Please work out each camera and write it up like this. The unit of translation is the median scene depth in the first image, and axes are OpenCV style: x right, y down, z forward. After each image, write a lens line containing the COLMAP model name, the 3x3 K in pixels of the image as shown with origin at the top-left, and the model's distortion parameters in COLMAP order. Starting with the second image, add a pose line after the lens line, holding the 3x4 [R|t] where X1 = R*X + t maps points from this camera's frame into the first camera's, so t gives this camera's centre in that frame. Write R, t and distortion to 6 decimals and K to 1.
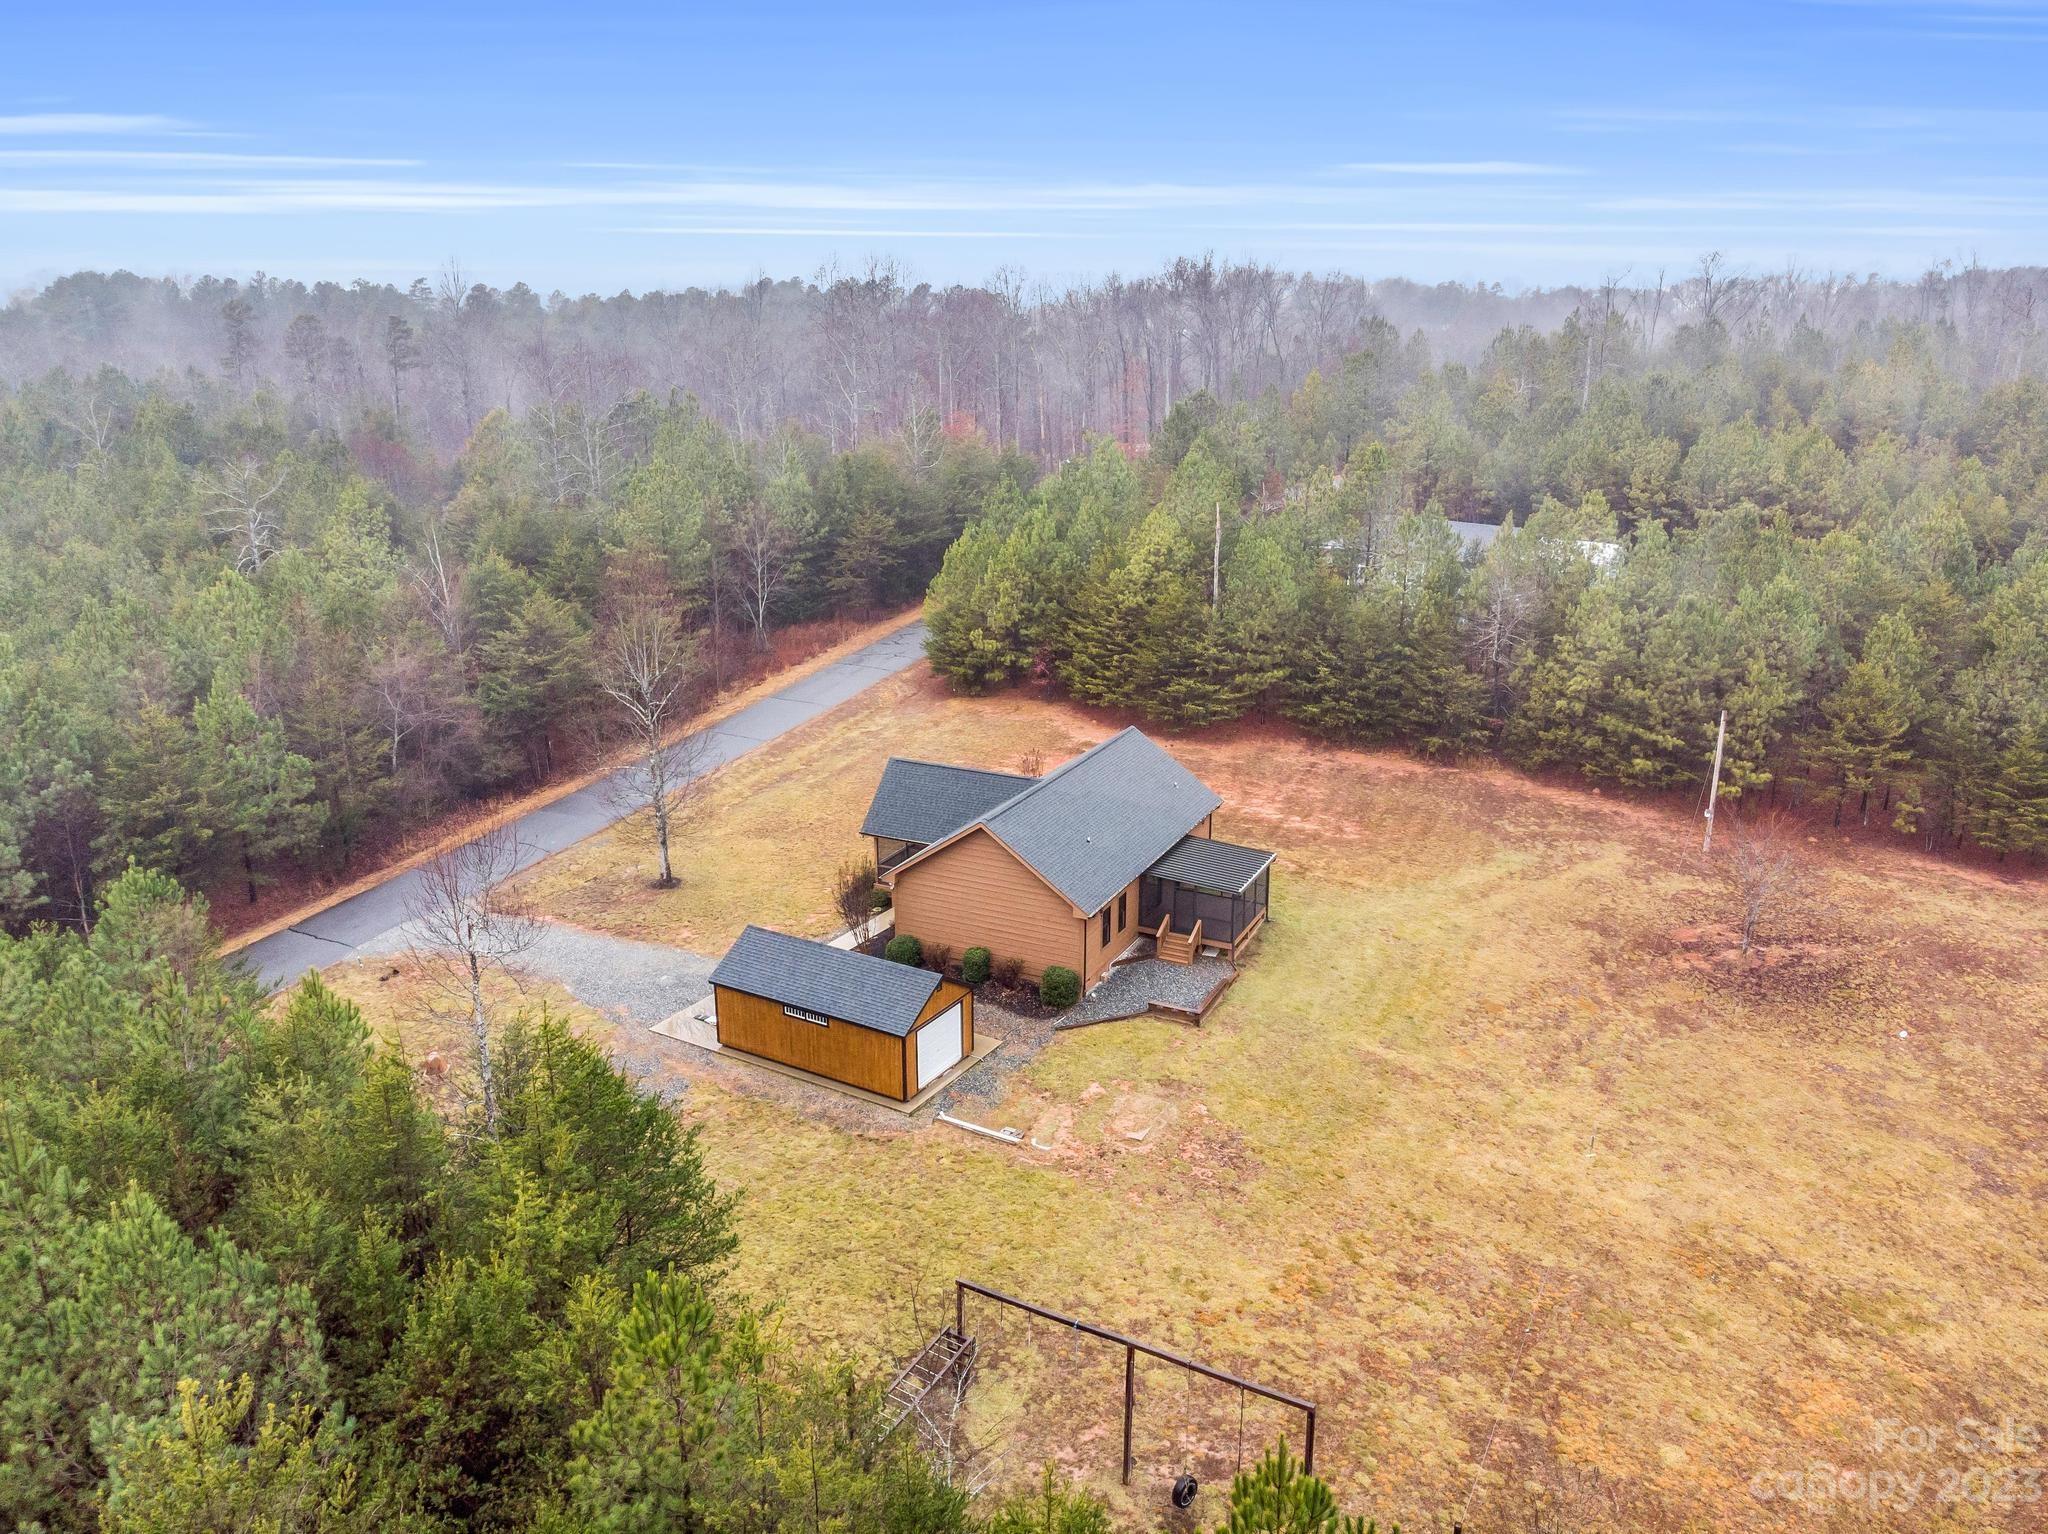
lens RADIAL K [[1502.7, 0, 1032.8], [0, 1502.7, 768.7], [0, 0, 1]] dist [0.004855, 0.004000]
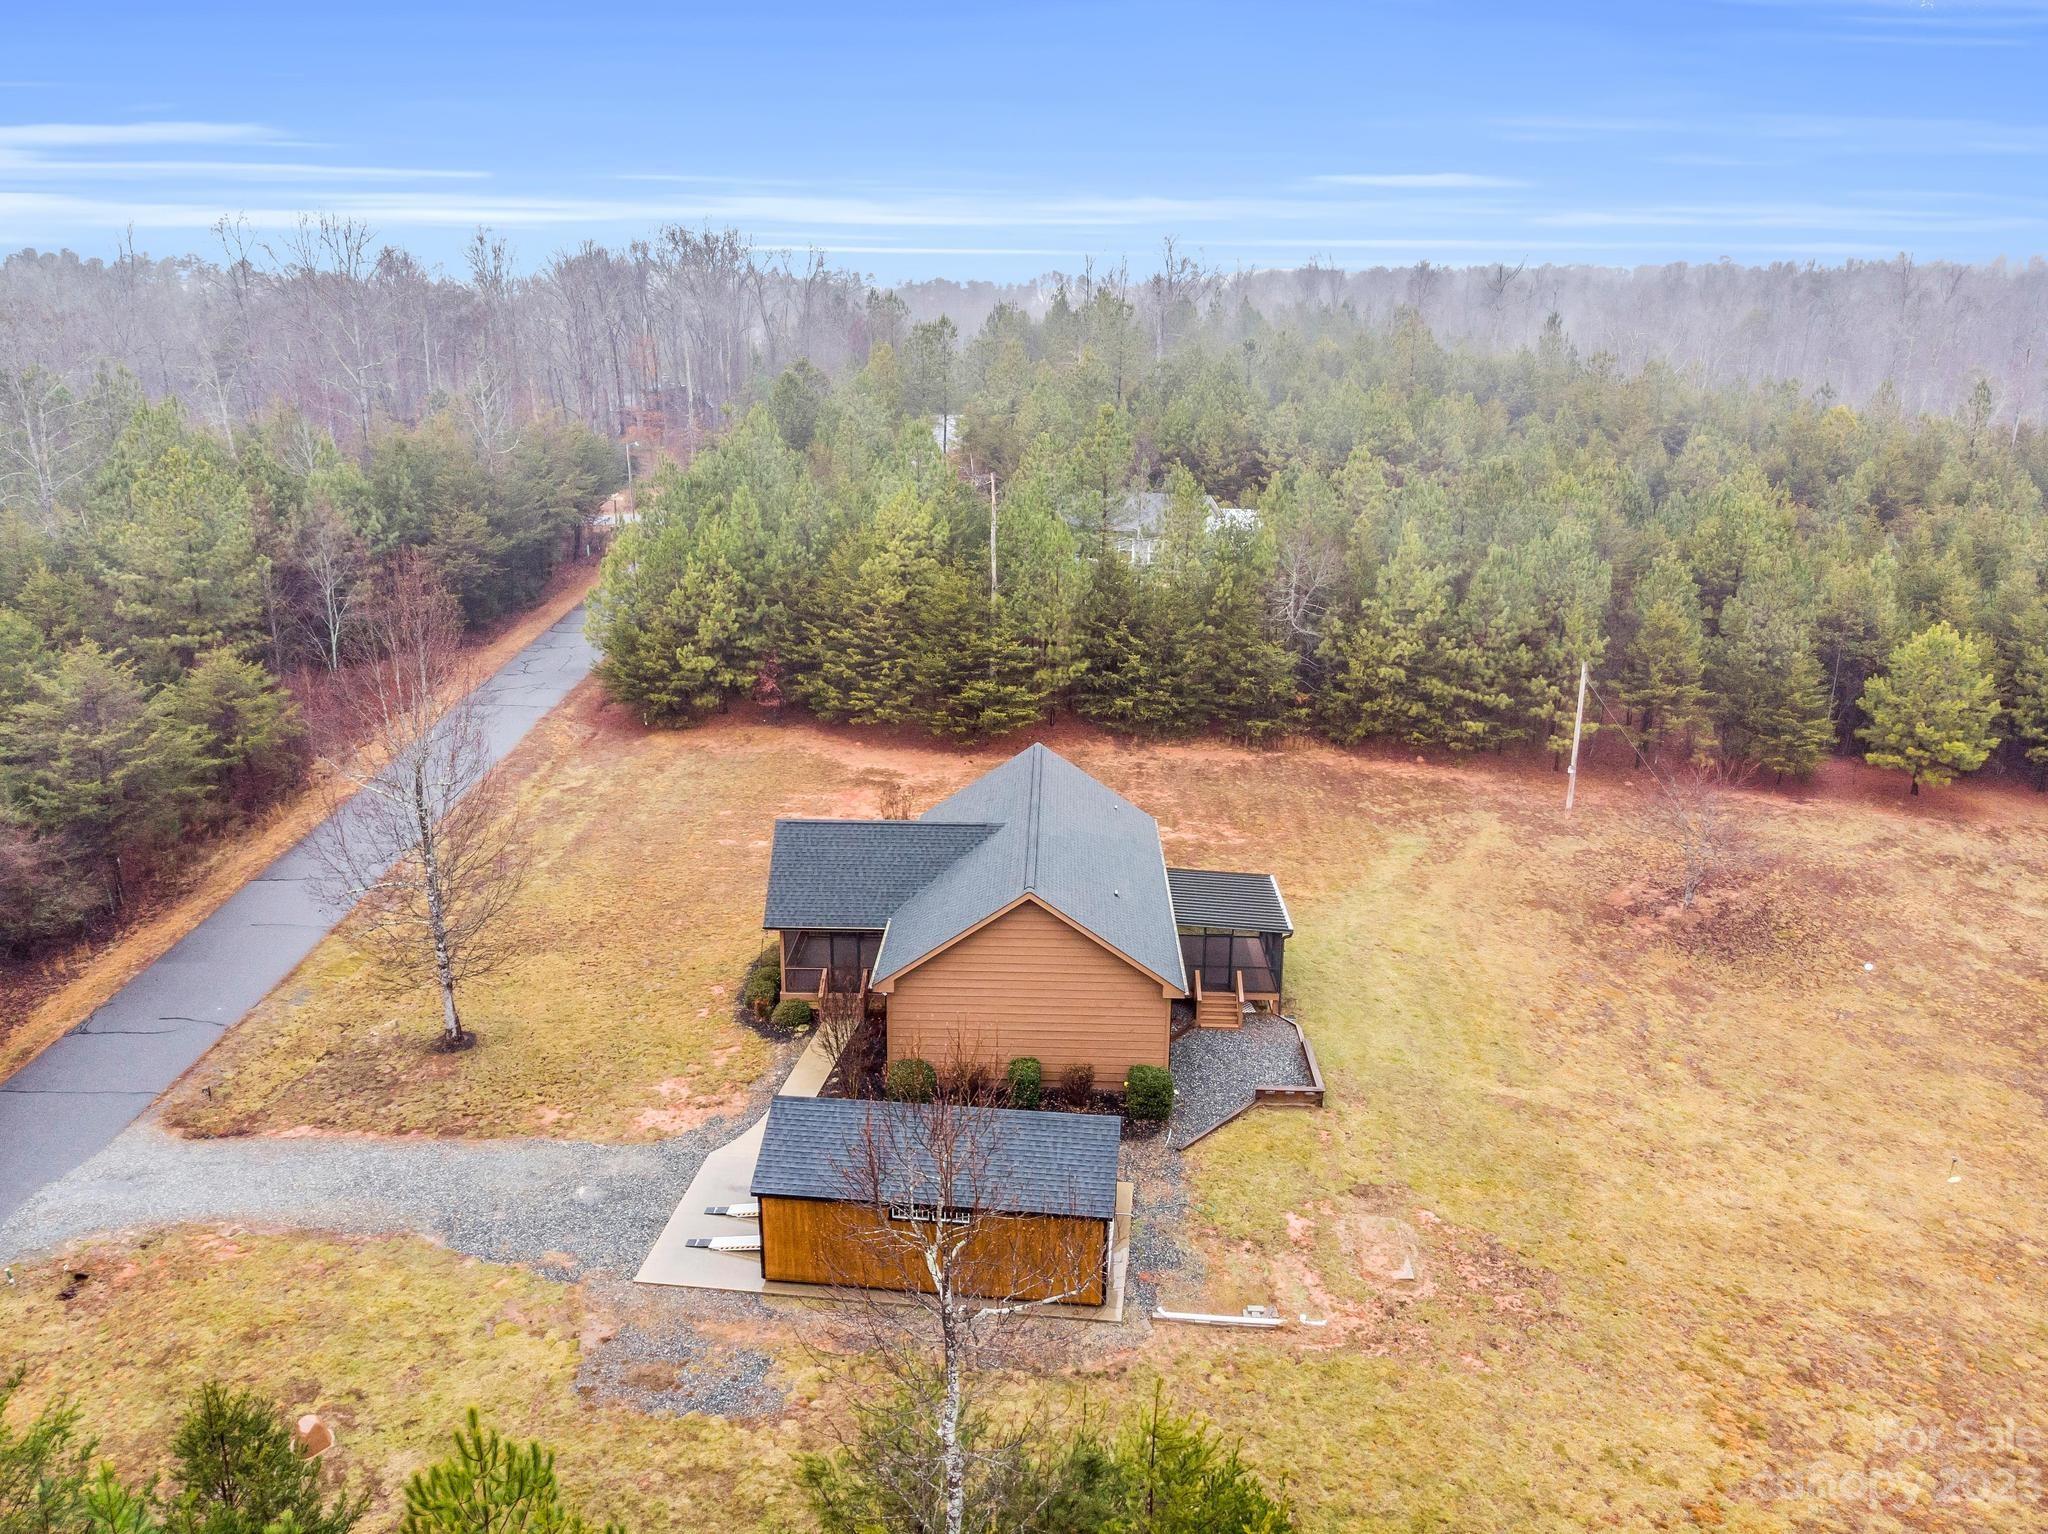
lens RADIAL K [[1502.7, 0, 1032.8], [0, 1502.7, 768.7], [0, 0, 1]] dist [0.004855, 0.004000]
pose [[0.909606, -0.113468, 0.399678, -0.230797], [0.112582, 0.993308, 0.025779, -0.031674], [-0.399929, 0.021548, 0.916293, 0.226164]]
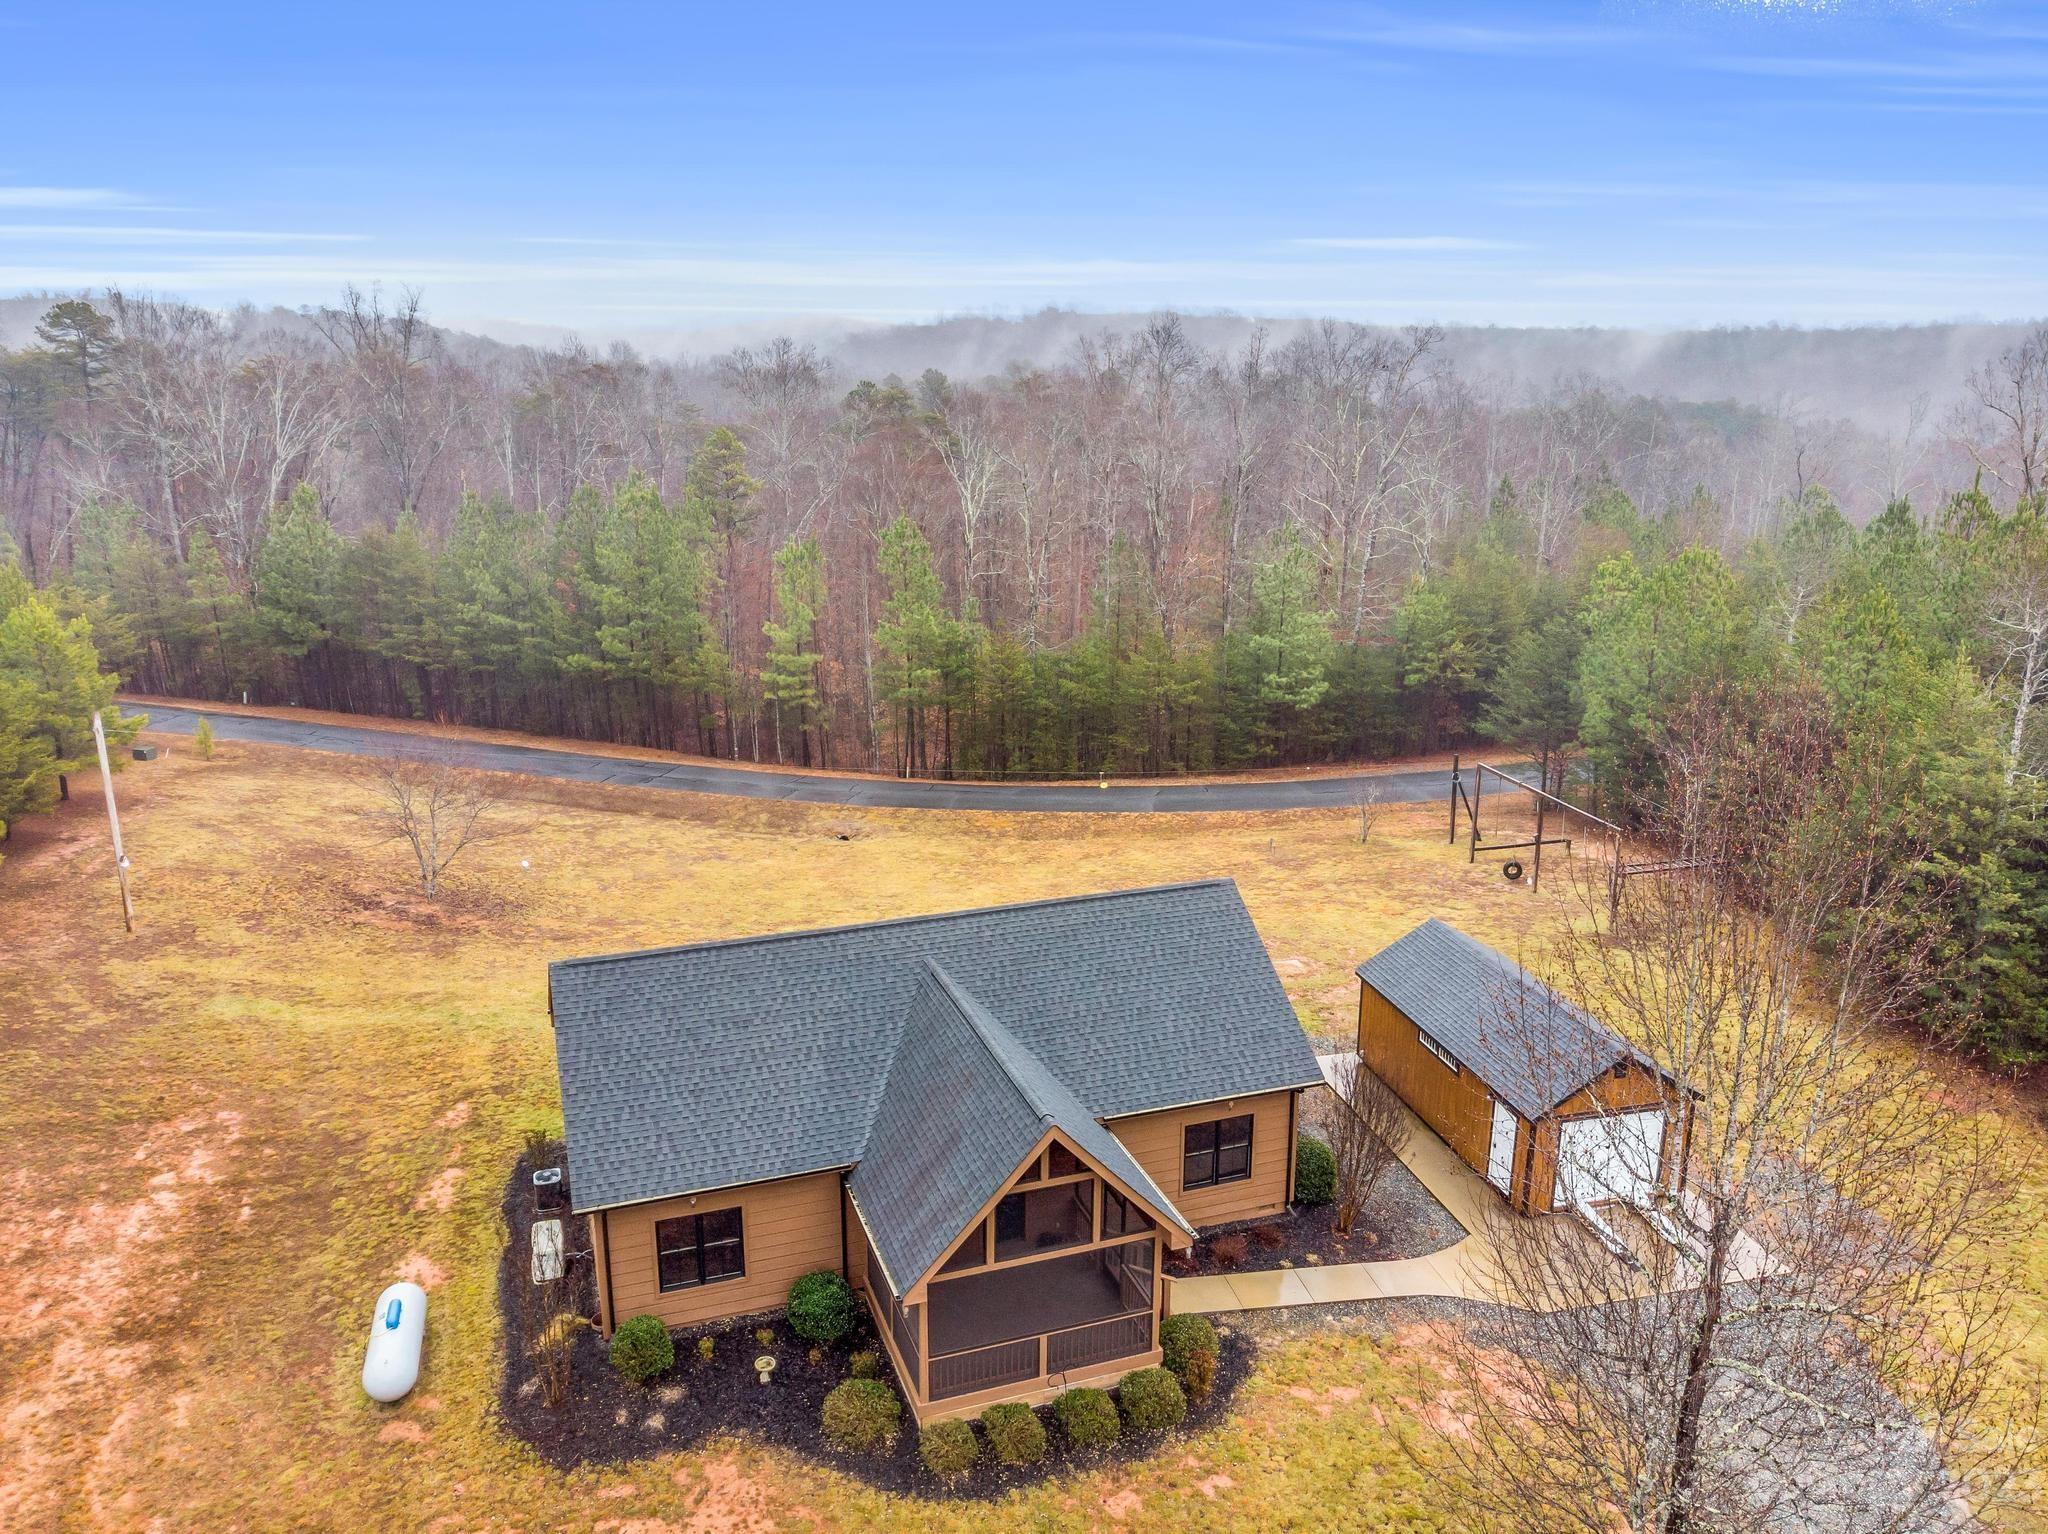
lens RADIAL K [[1502.7, 0, 1032.8], [0, 1502.7, 768.7], [0, 0, 1]] dist [0.004855, 0.004000]
pose [[-0.708893, -0.196700, 0.677333, -0.278362], [0.200343, 0.864615, 0.460764, -0.219784], [-0.676265, 0.462331, -0.573512, 0.993925]]
